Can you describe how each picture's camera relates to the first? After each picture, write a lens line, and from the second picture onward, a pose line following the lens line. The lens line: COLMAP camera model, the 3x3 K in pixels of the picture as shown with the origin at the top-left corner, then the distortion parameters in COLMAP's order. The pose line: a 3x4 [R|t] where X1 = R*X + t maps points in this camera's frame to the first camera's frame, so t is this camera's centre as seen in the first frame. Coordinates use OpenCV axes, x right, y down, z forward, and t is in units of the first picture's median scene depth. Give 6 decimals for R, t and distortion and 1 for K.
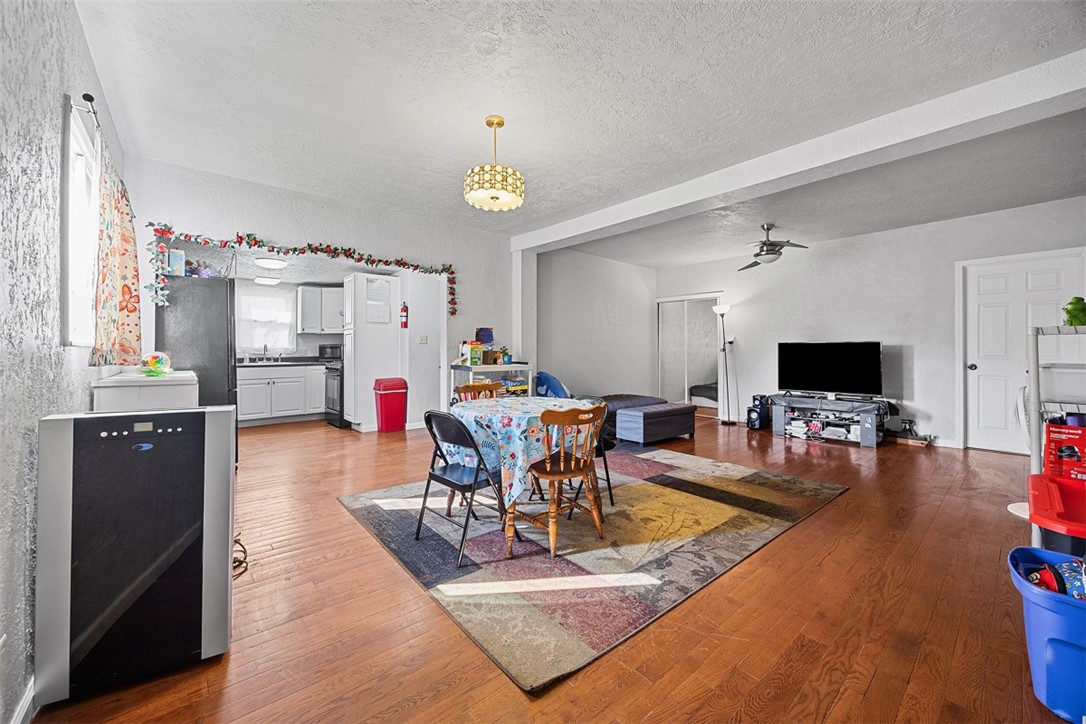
lens RADIAL K [[418.2, 0, 539.1], [0, 418.2, 359.6], [0, 0, 1]] dist [-0.001517, 0.000082]
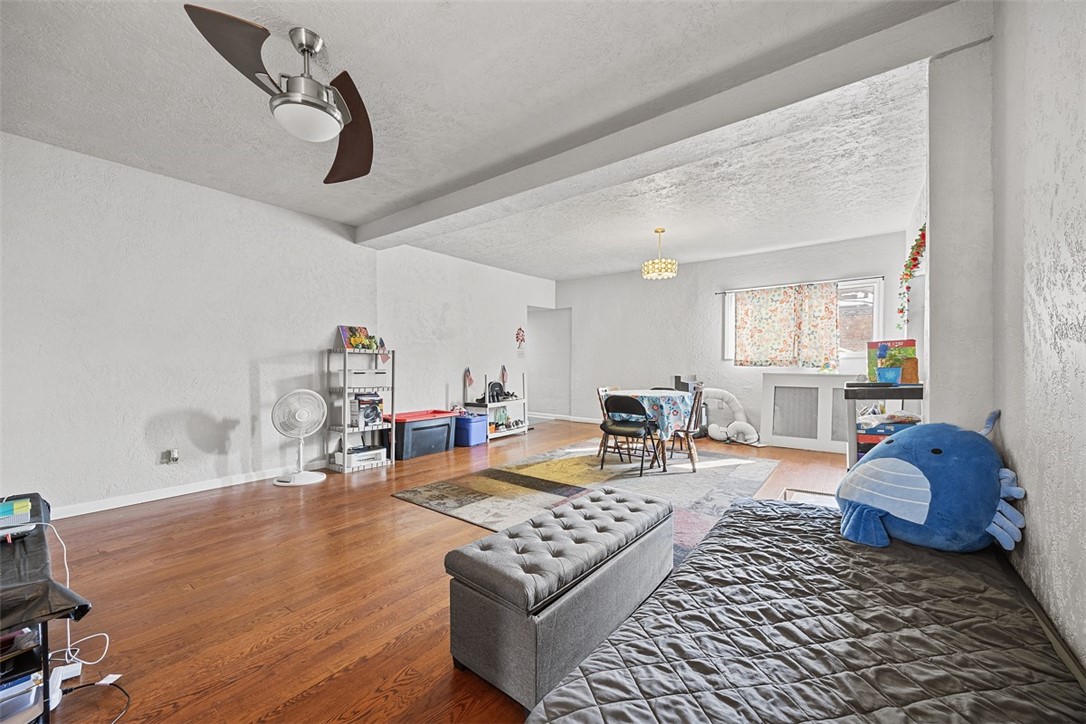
lens RADIAL K [[420.6, 0, 539.8], [0, 420.6, 373.5], [0, 0, 1]] dist [-0.000398, -0.000023]
pose [[-0.976768, 0.009335, -0.214098, 0.640665], [-0.000401, 0.998969, 0.045389, -0.038383], [0.214301, 0.044420, -0.975757, 2.184085]]
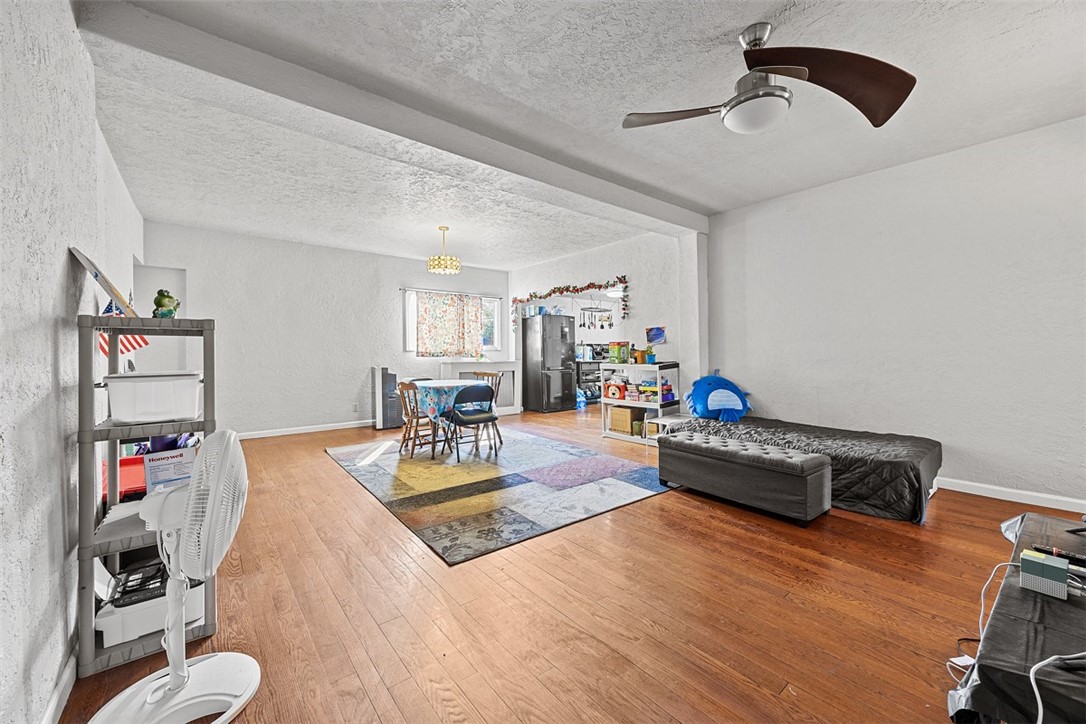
lens RADIAL K [[418.2, 0, 539.1], [0, 418.2, 359.6], [0, 0, 1]] dist [-0.001517, 0.000082]
pose [[-0.025579, 0.019070, -0.999491, 1.451934], [-0.013783, 0.999716, 0.019427, -0.023027], [0.999578, 0.014273, -0.025309, 1.213723]]
